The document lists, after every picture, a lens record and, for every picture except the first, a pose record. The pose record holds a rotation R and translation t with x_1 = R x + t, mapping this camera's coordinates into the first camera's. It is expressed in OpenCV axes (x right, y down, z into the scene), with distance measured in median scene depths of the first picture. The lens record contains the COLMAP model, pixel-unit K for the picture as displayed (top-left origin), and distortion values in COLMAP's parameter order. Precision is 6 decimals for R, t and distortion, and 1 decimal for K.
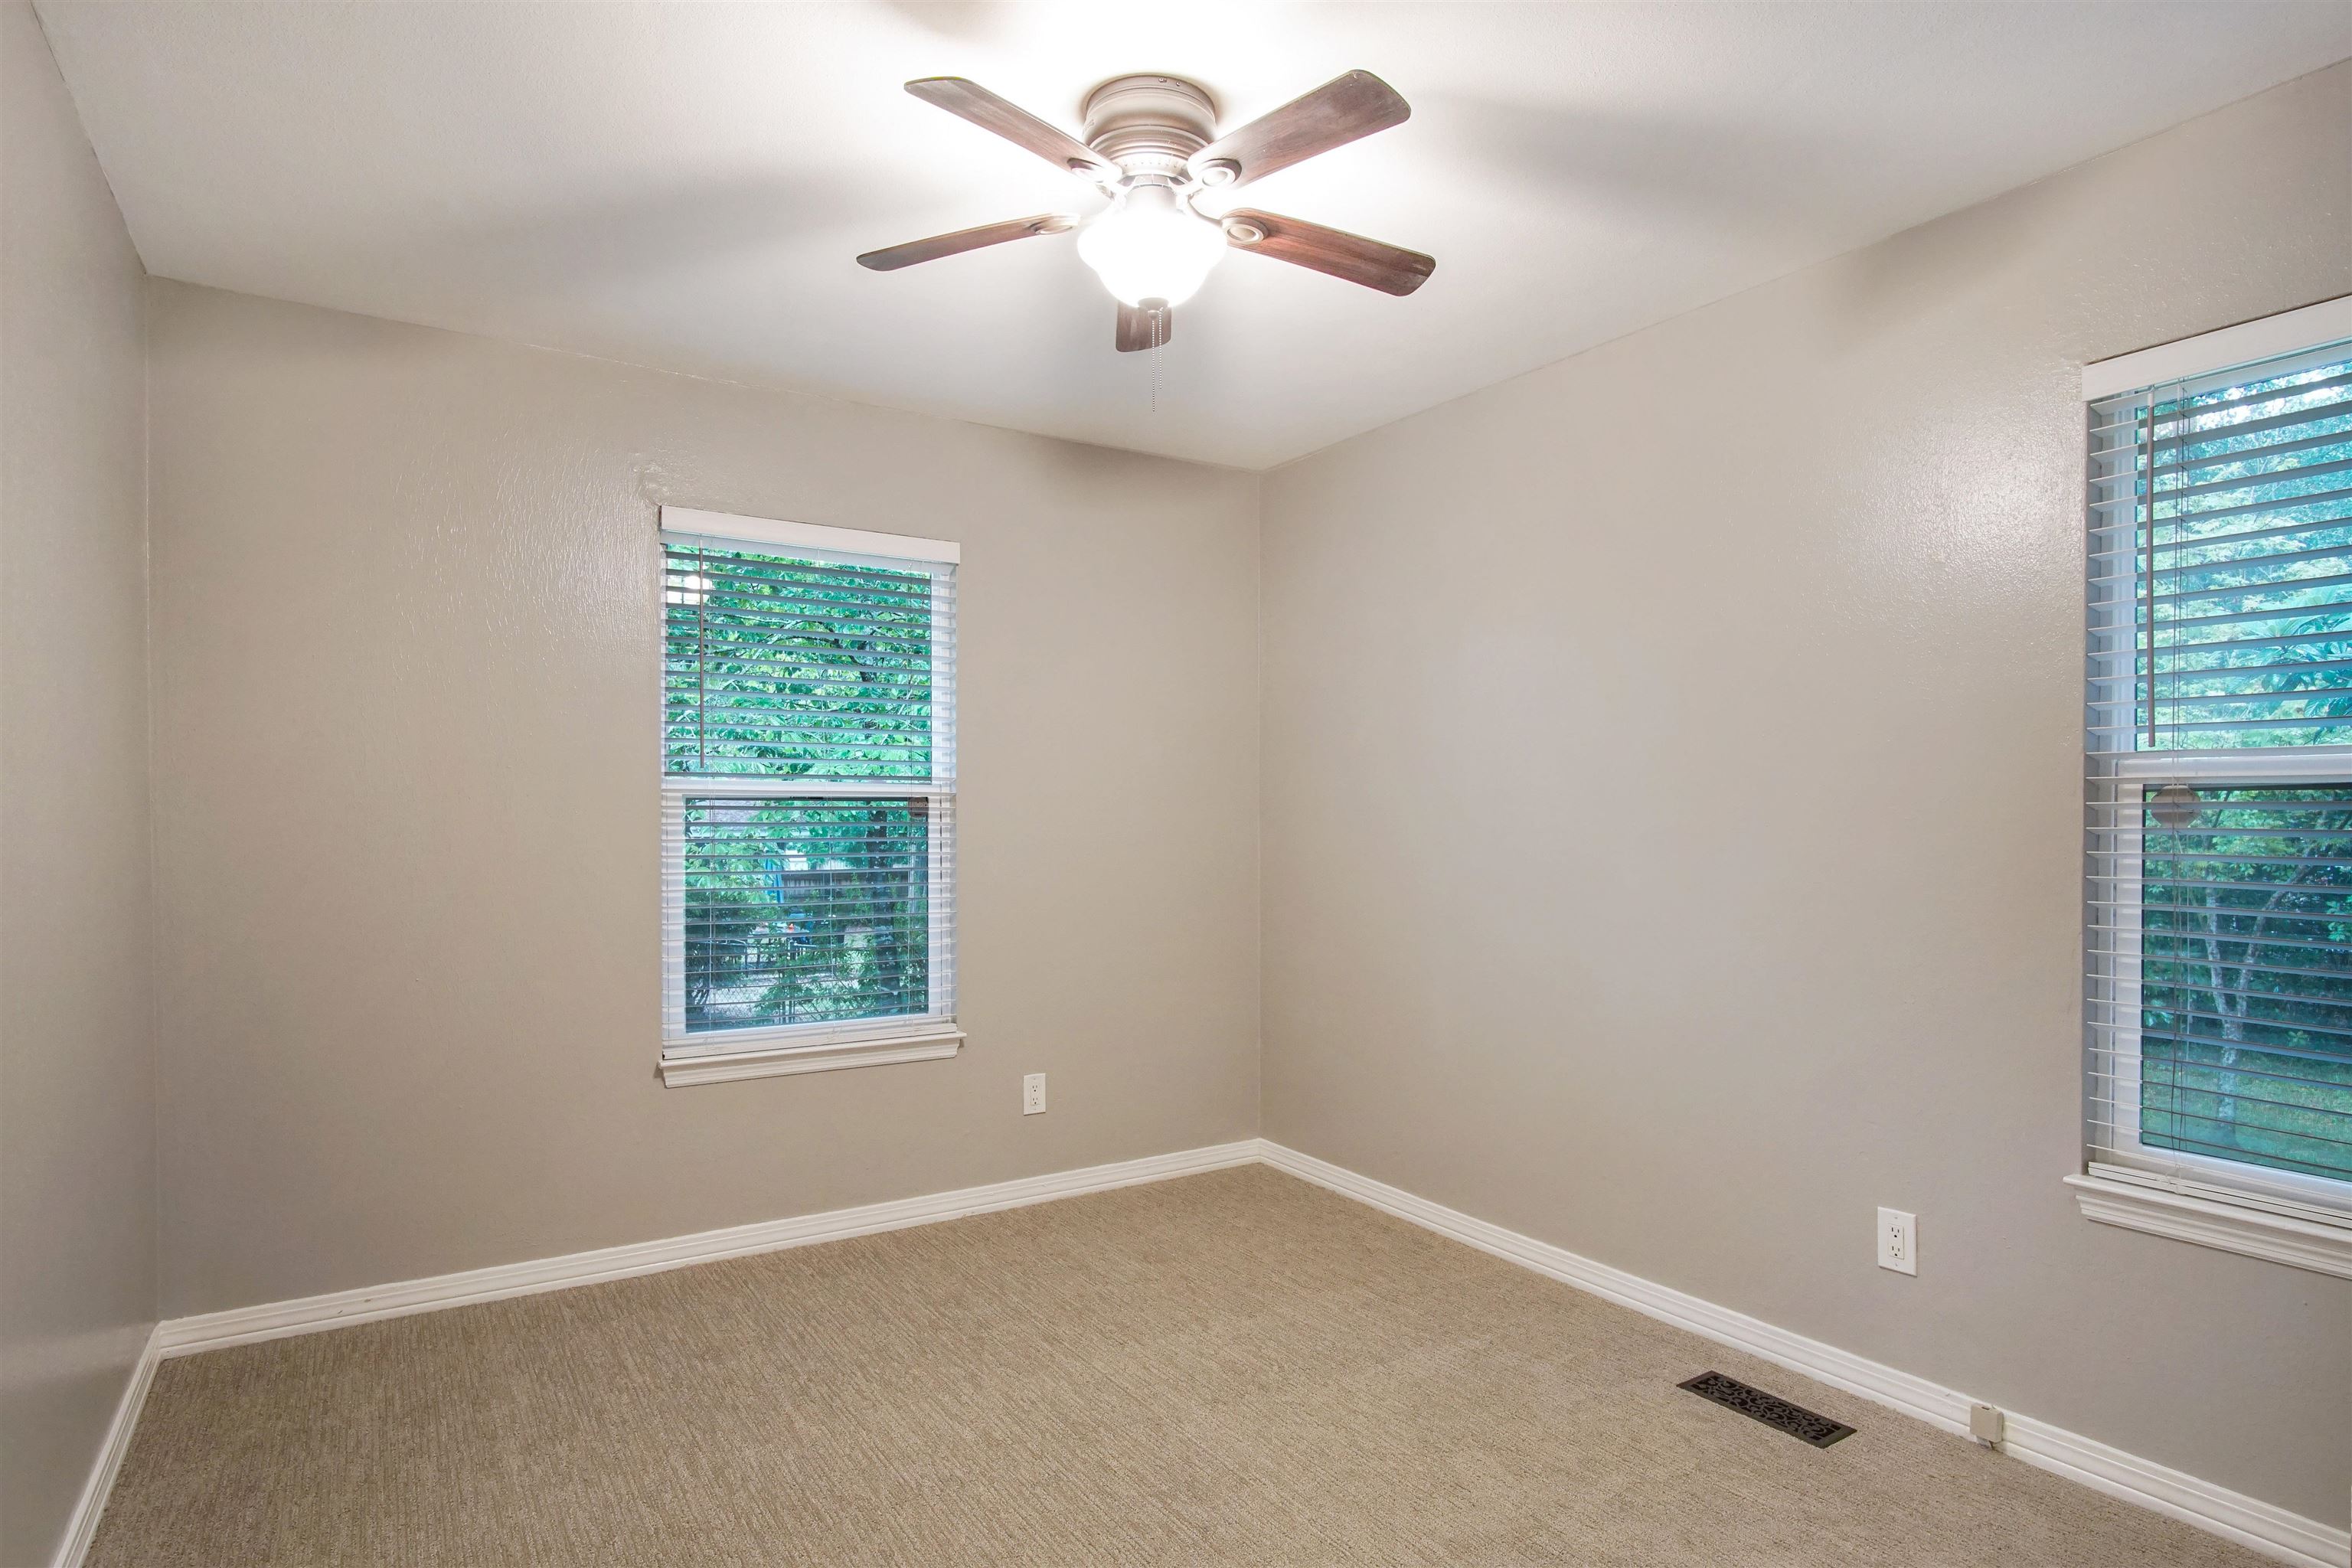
lens RADIAL K [[1256.8, 0, 1220.4], [0, 1256.8, 796.0], [0, 0, 1]] dist [-0.032983, 0.001309]
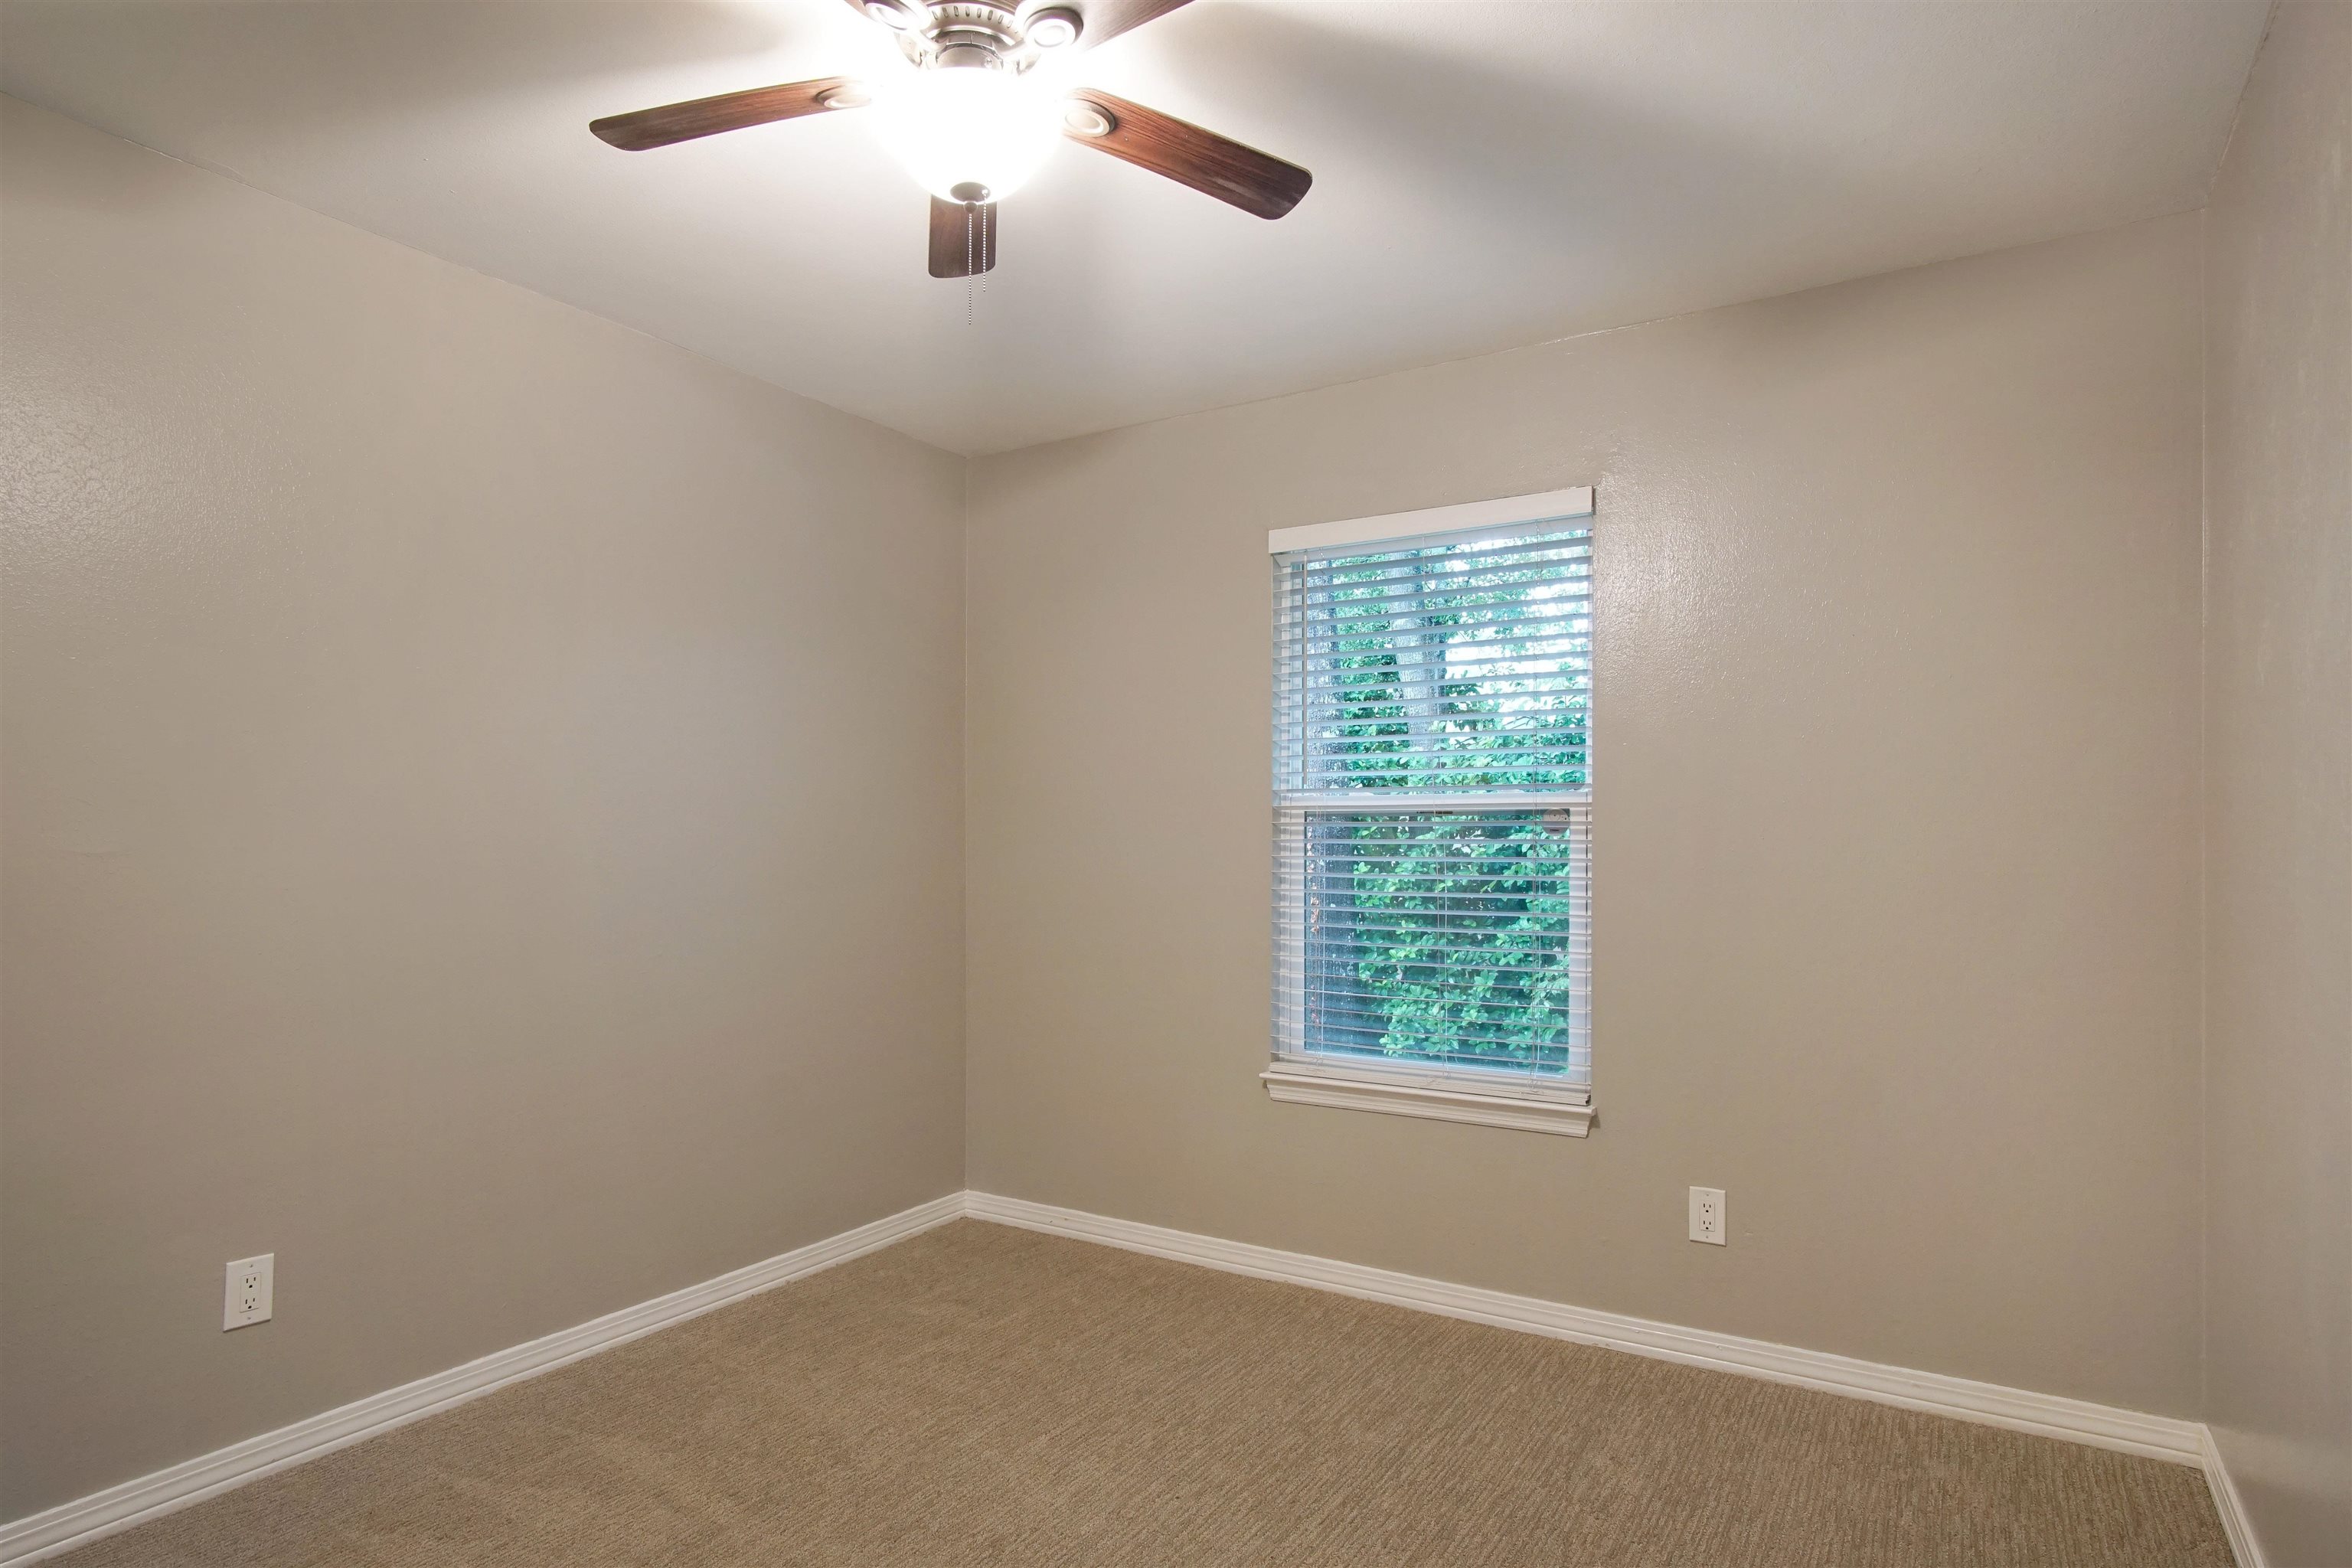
lens RADIAL K [[1271.9, 0, 1164.4], [0, 1271.9, 797.9], [0, 0, 1]] dist [-0.033879, 0.010087]
pose [[0.399966, -0.031229, -0.915998, 0.456944], [0.011325, 0.999511, -0.029131, 0.016412], [0.916460, 0.001278, 0.400124, 0.482134]]
